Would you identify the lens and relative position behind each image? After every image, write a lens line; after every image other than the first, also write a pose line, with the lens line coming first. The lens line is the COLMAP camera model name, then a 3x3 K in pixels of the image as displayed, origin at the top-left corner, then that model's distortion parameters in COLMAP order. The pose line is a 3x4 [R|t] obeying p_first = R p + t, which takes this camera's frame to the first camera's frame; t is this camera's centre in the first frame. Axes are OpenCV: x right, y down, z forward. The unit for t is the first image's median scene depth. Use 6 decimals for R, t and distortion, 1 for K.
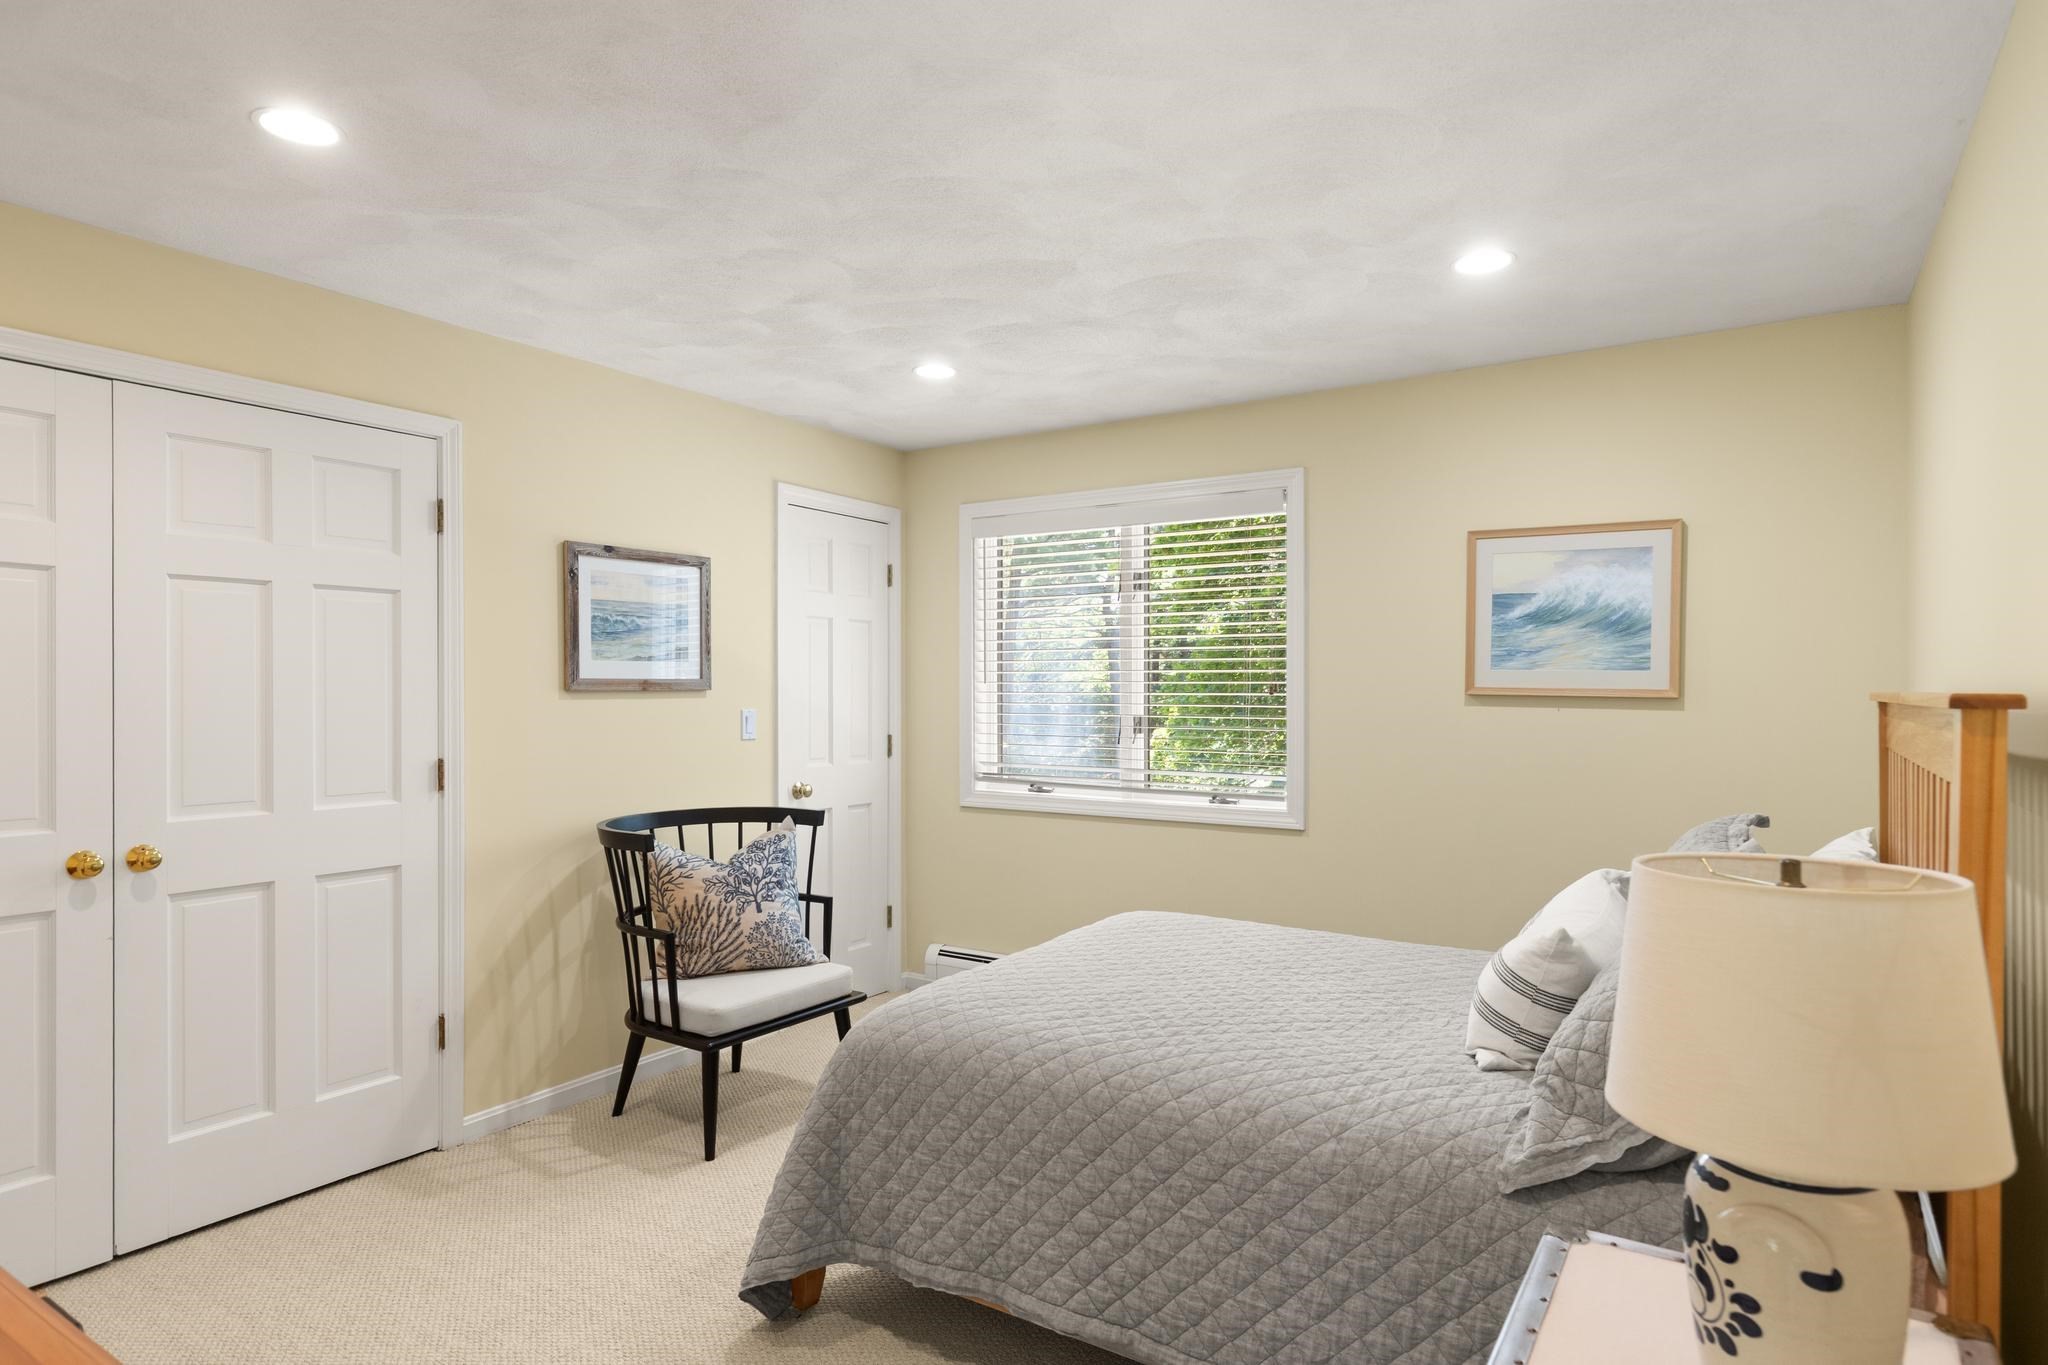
lens RADIAL K [[1134.7, 0, 1028.8], [0, 1134.7, 742.7], [0, 0, 1]] dist [-0.001301, -0.000113]
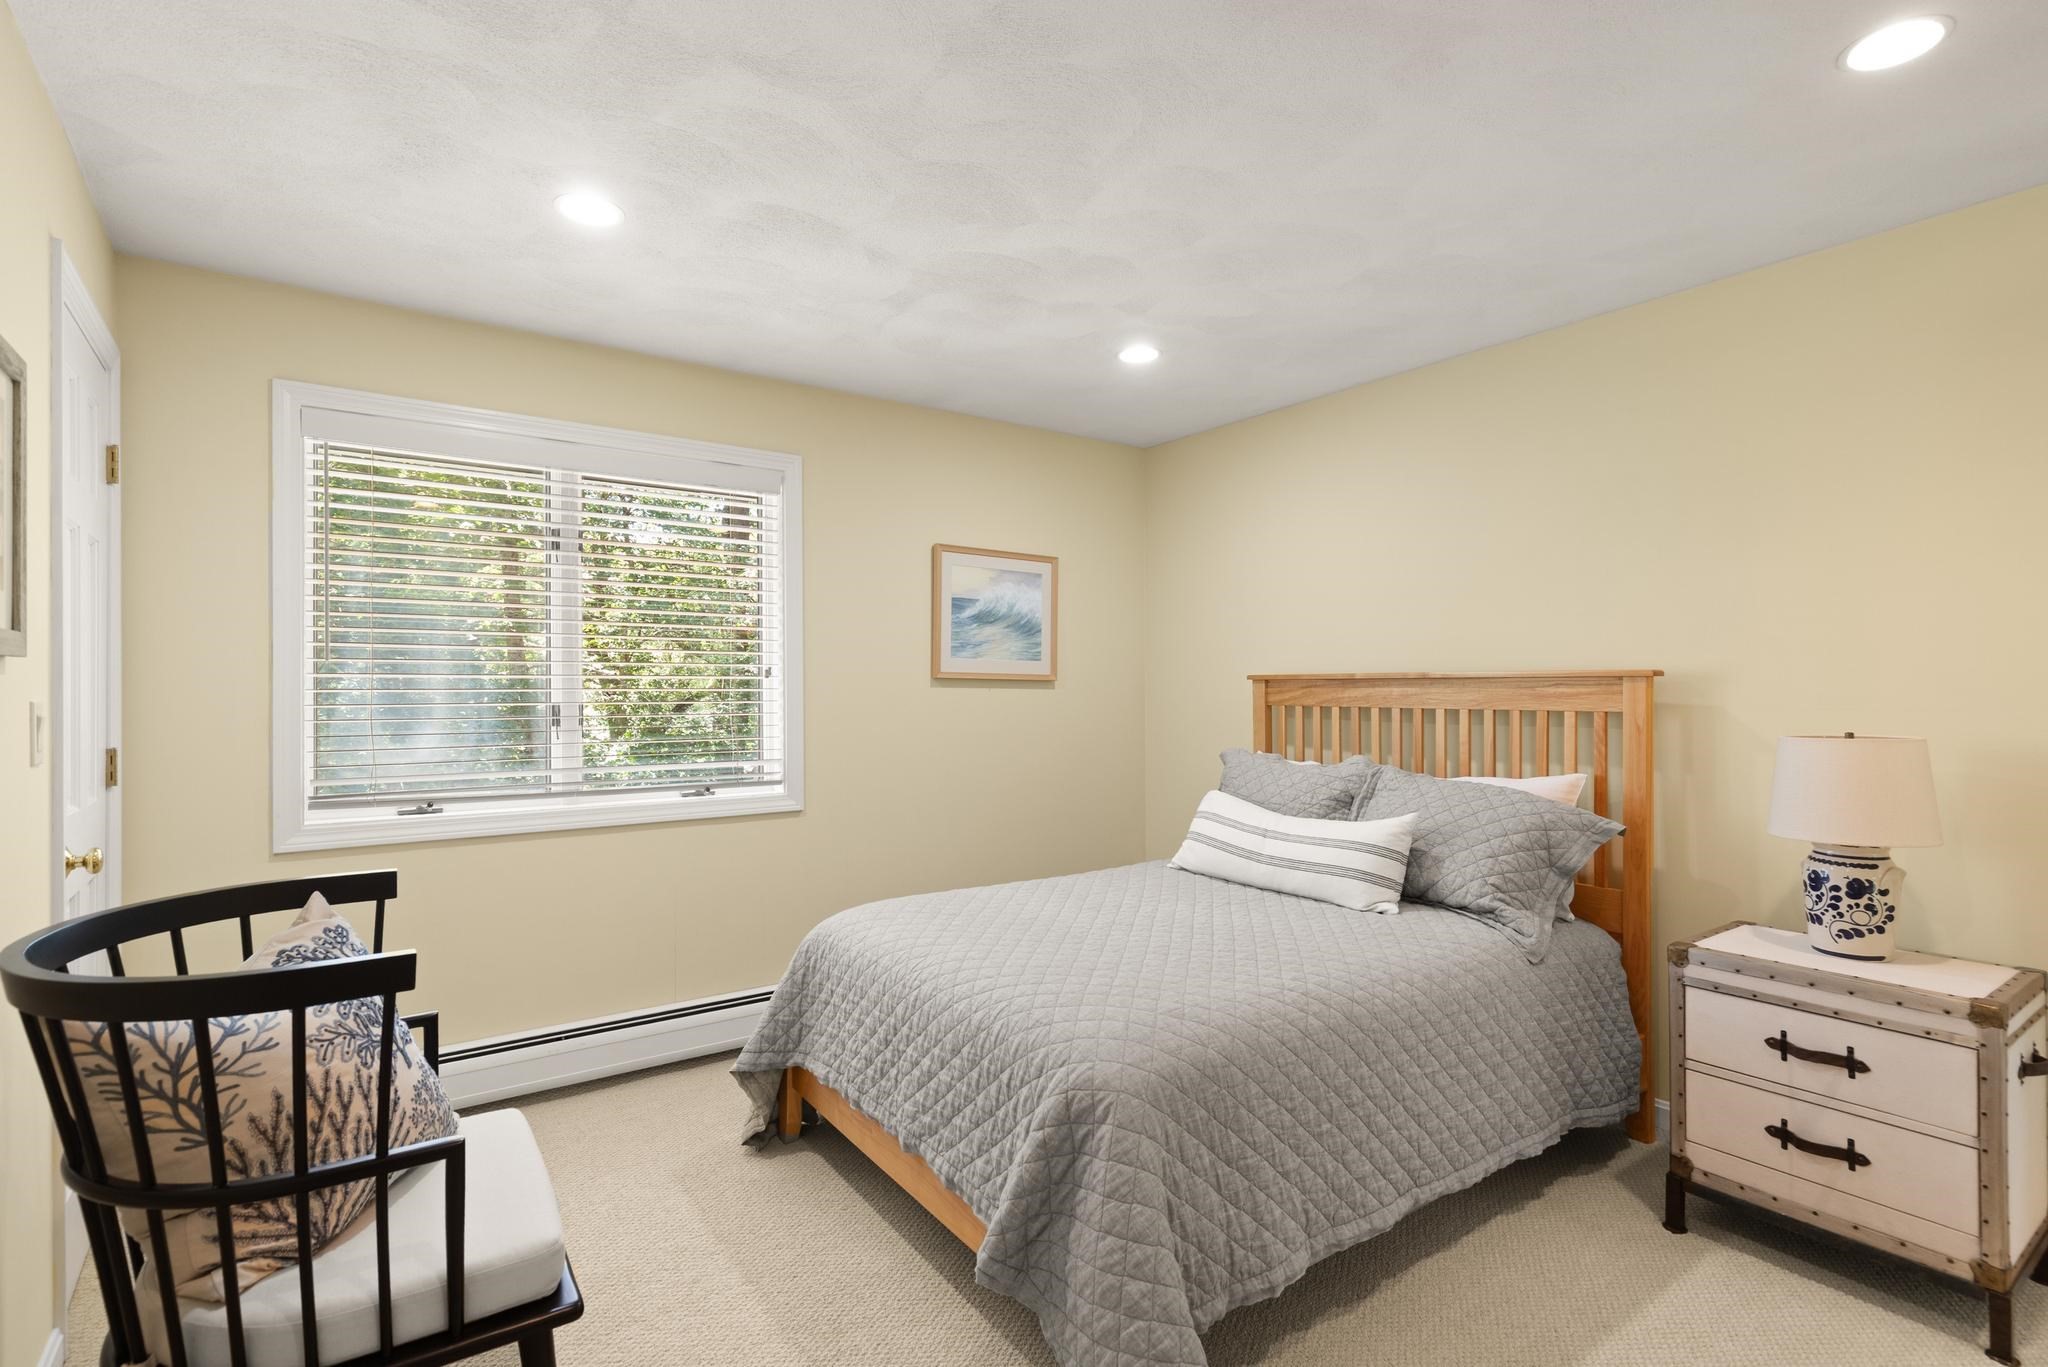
lens RADIAL K [[995.8, 0, 1026.5], [0, 995.8, 703.3], [0, 0, 1]] dist [0.017806, -0.000032]
pose [[0.352009, -0.016435, 0.935852, -0.590293], [0.044438, 0.999012, 0.000829, -0.012422], [-0.934941, 0.041295, 0.352391, 0.553291]]
